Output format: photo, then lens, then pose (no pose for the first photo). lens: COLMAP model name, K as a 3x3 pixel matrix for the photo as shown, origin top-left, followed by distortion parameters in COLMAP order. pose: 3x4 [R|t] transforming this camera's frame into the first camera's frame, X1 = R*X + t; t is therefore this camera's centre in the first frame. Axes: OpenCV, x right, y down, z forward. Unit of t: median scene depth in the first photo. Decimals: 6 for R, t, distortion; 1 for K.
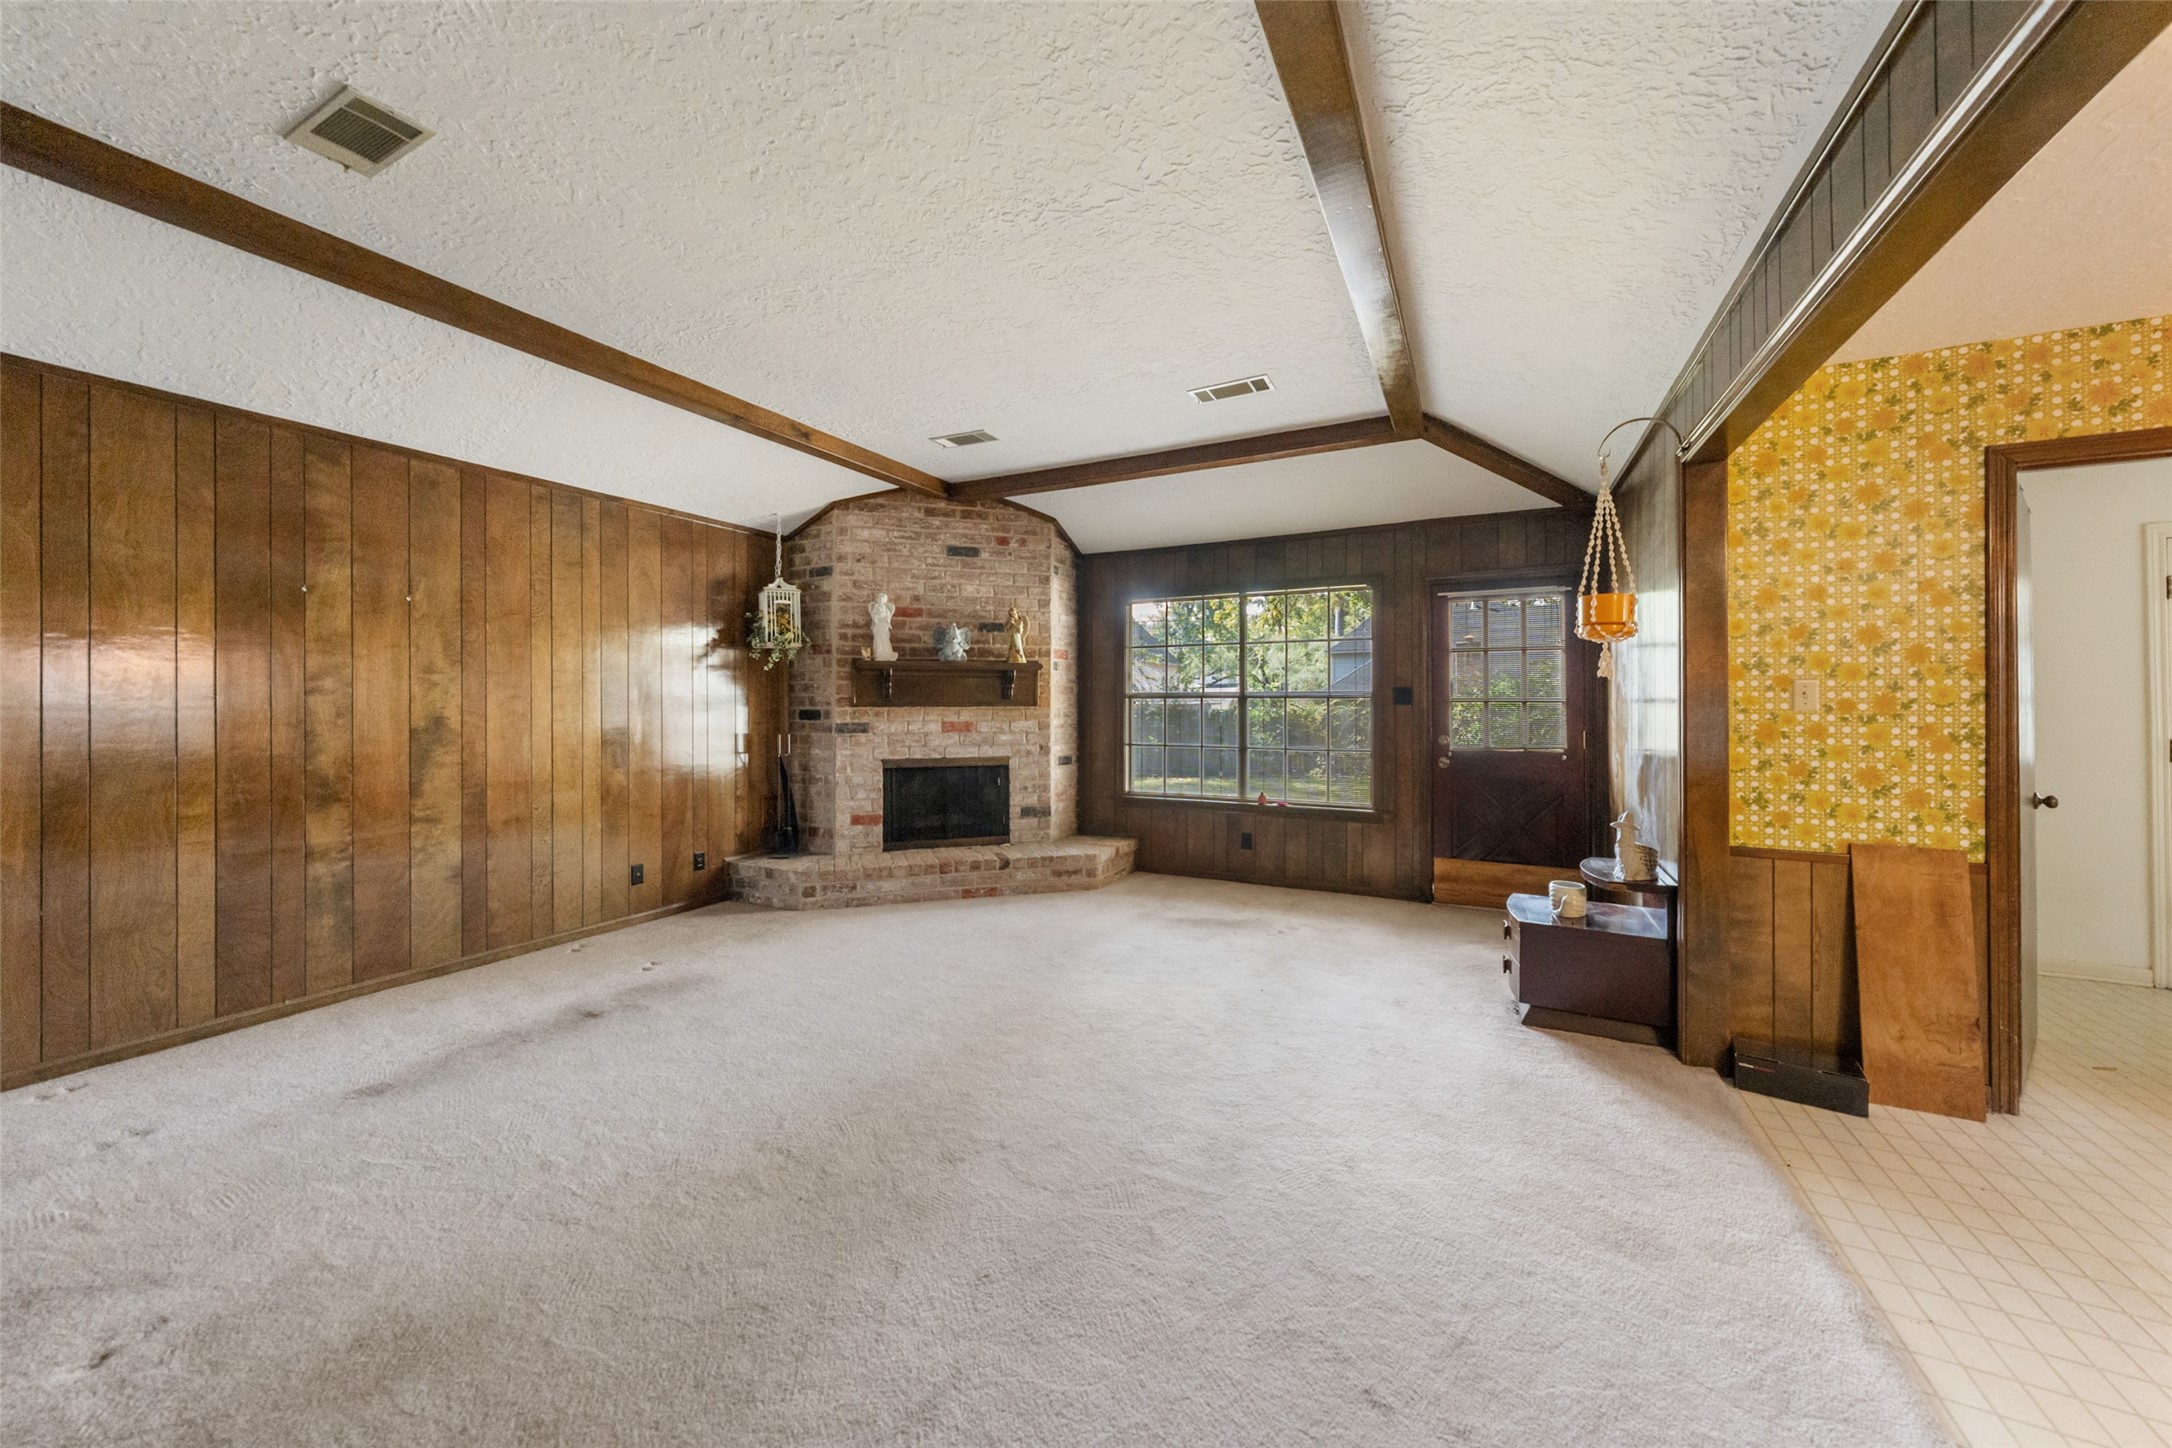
lens RADIAL K [[772.4, 0, 1086.0], [0, 772.4, 695.1], [0, 0, 1]] dist [-0.002182, 0.000054]
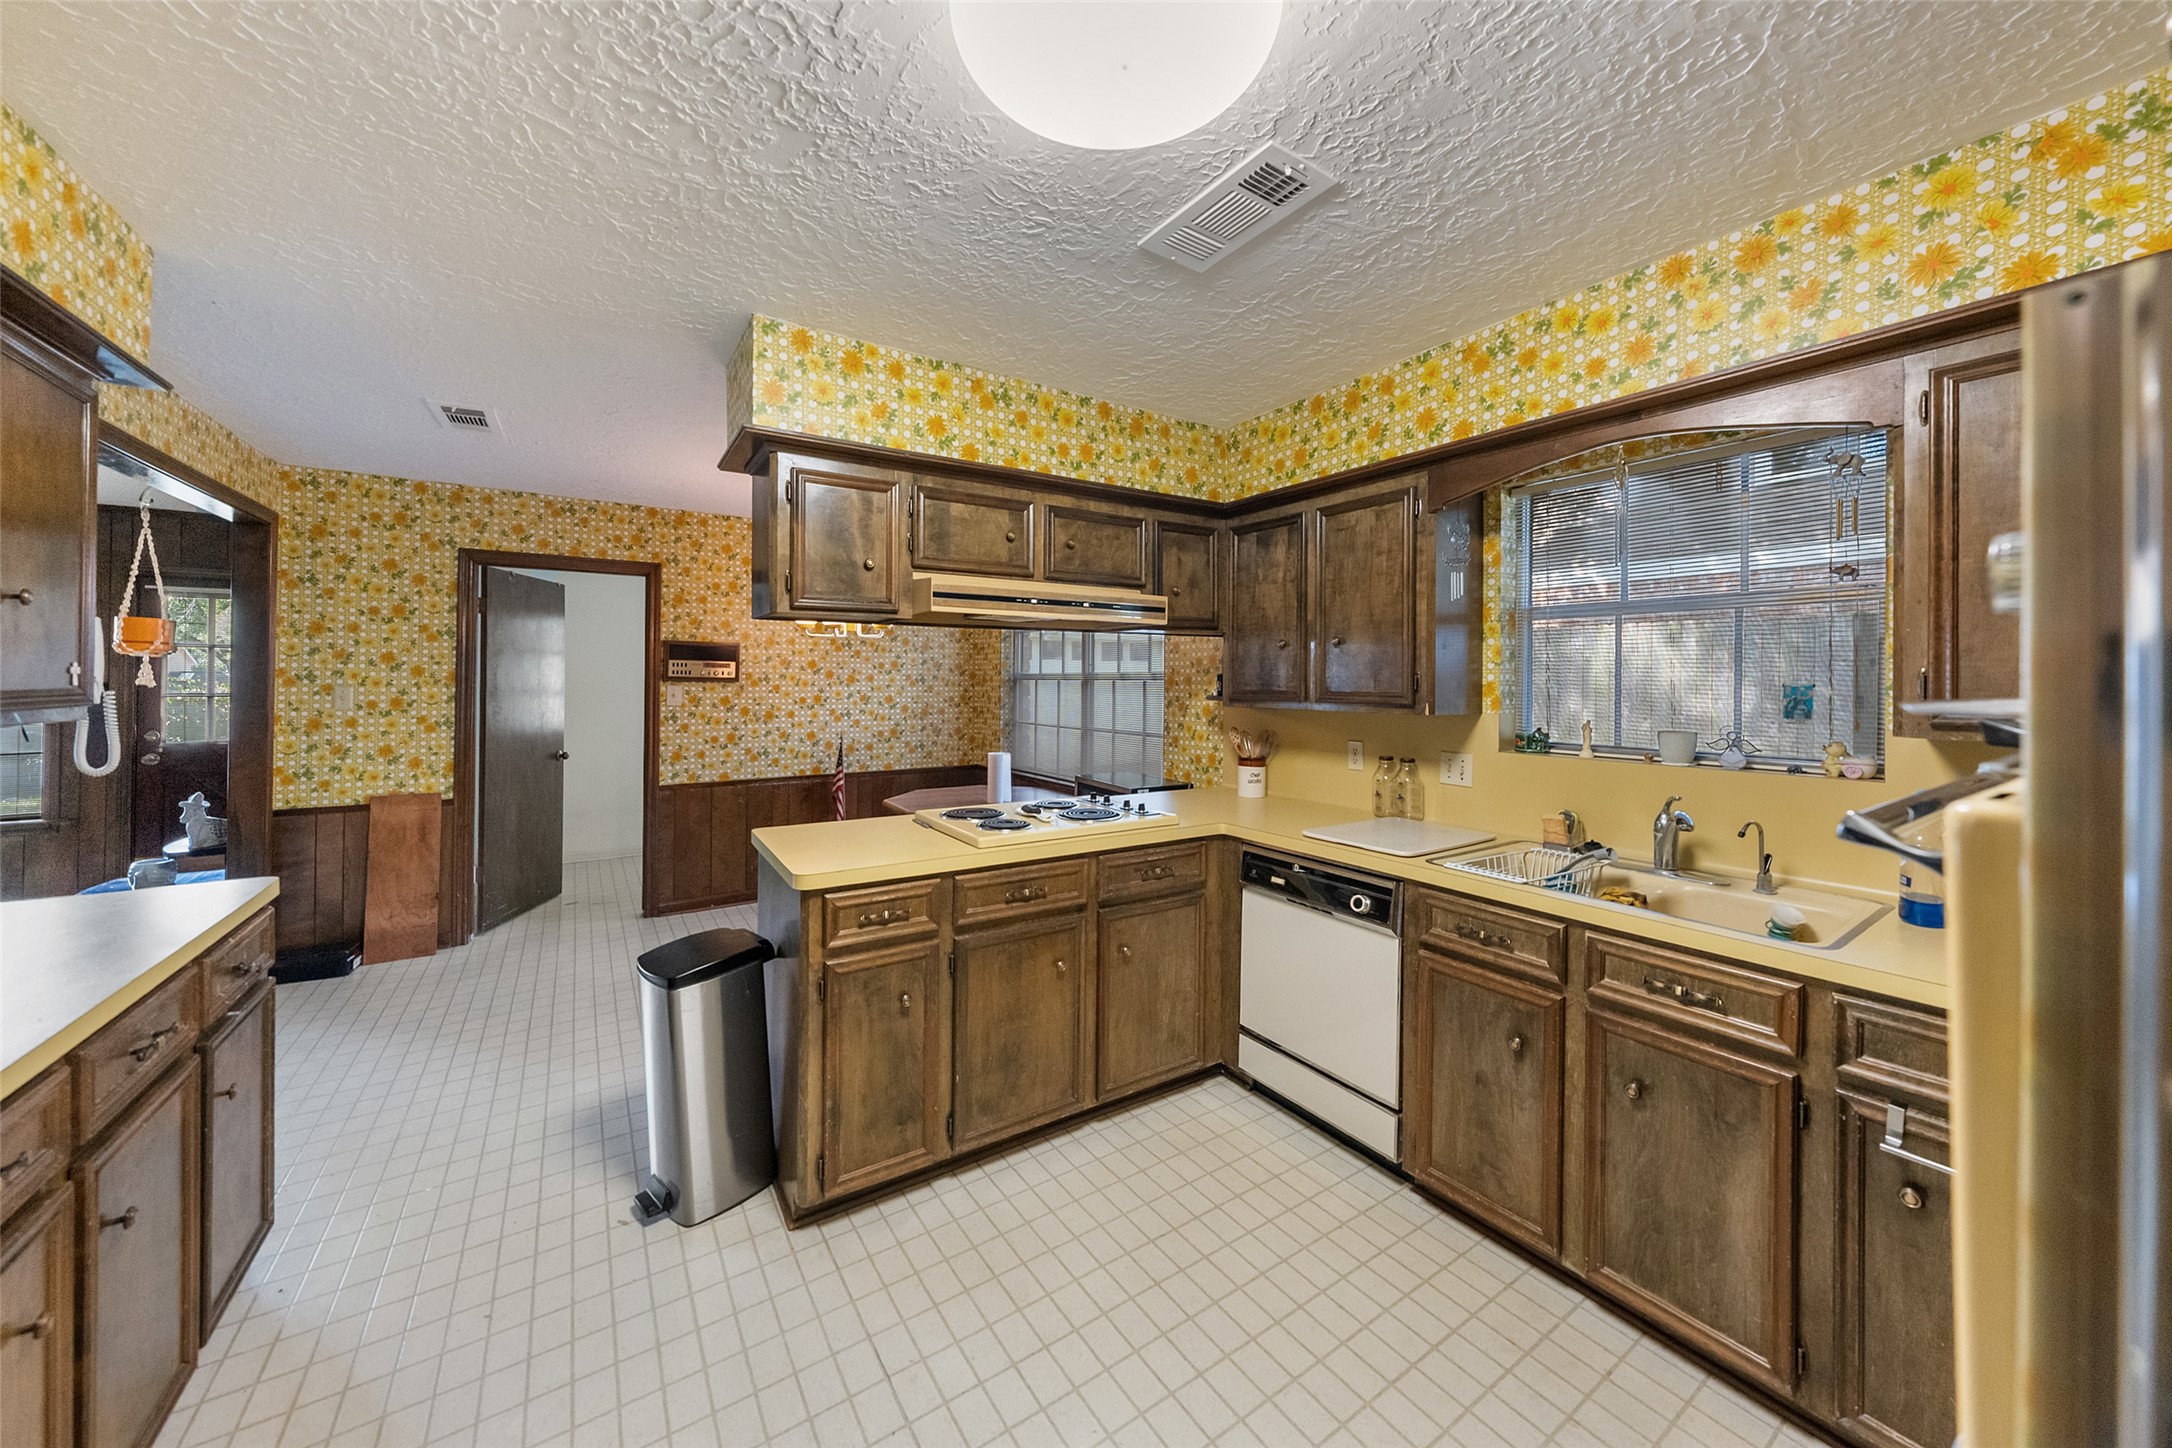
lens RADIAL K [[746.3, 0, 1074.6], [0, 746.3, 680.4], [0, 0, 1]] dist [-0.002153, 0.000071]
pose [[0.487412, 0.001239, 0.873171, 0.196779], [-0.009884, 0.999943, 0.004098, -0.026834], [-0.873116, -0.010628, 0.487397, -0.451791]]
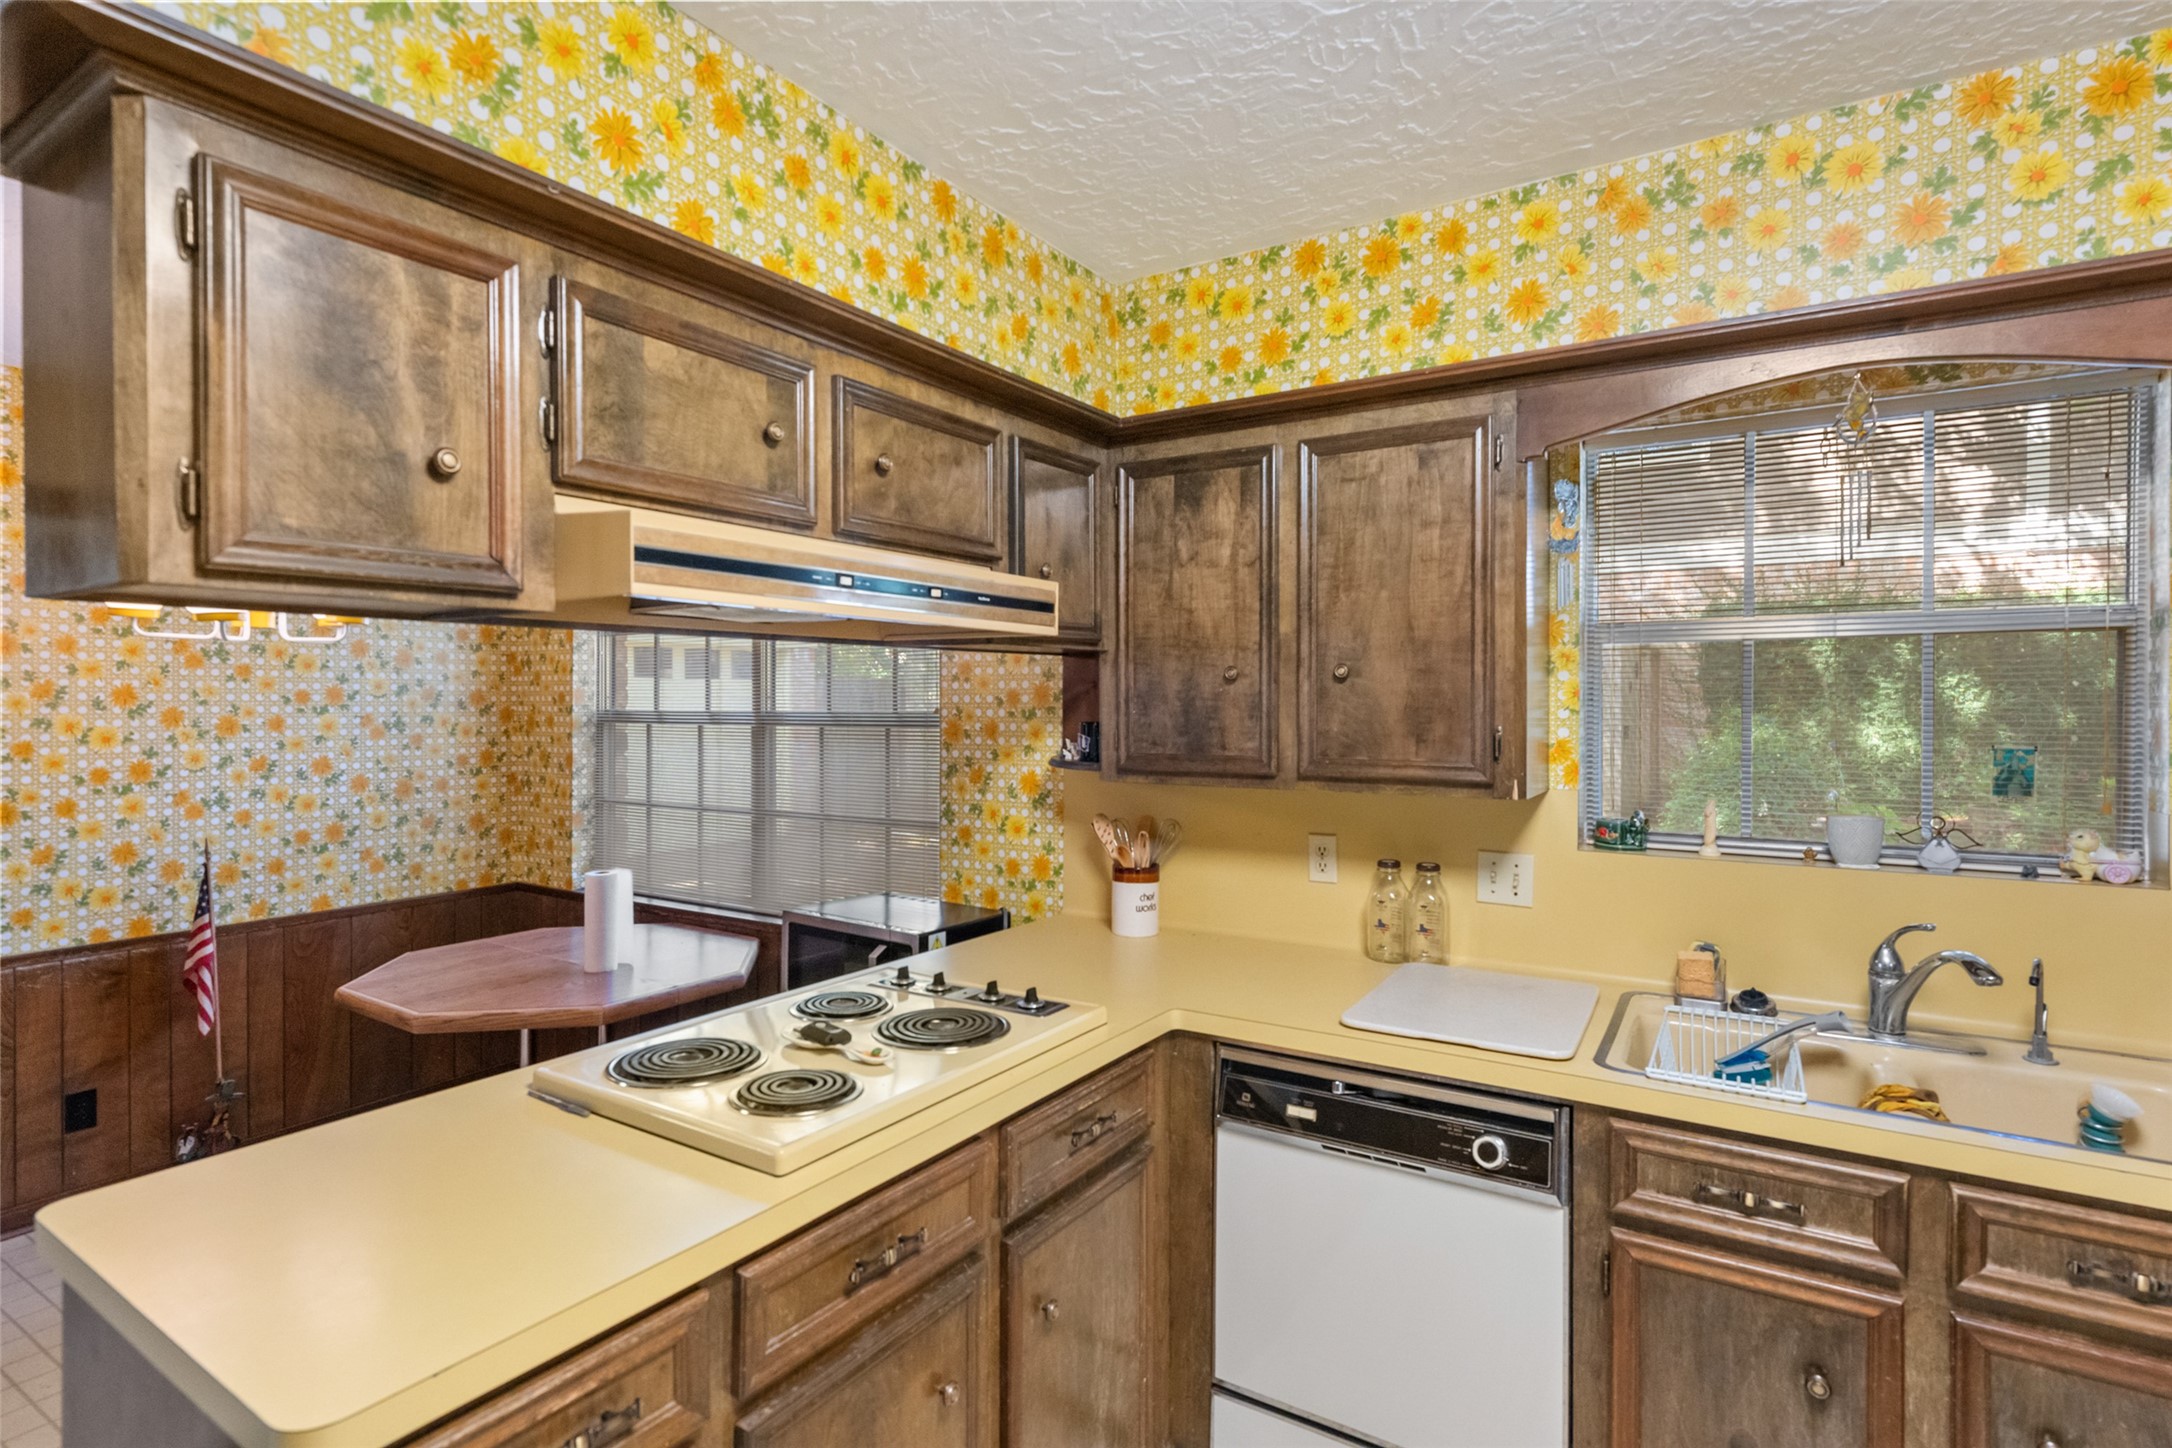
lens RADIAL K [[1064.6, 0, 1067.3], [0, 1064.6, 712.5], [0, 0, 1]] dist [0.001153, 0.001041]
pose [[0.085617, -0.009427, 0.996284, 0.296368], [-0.006388, 0.999929, 0.010011, -0.040258], [-0.996308, -0.007222, 0.085550, -0.291301]]
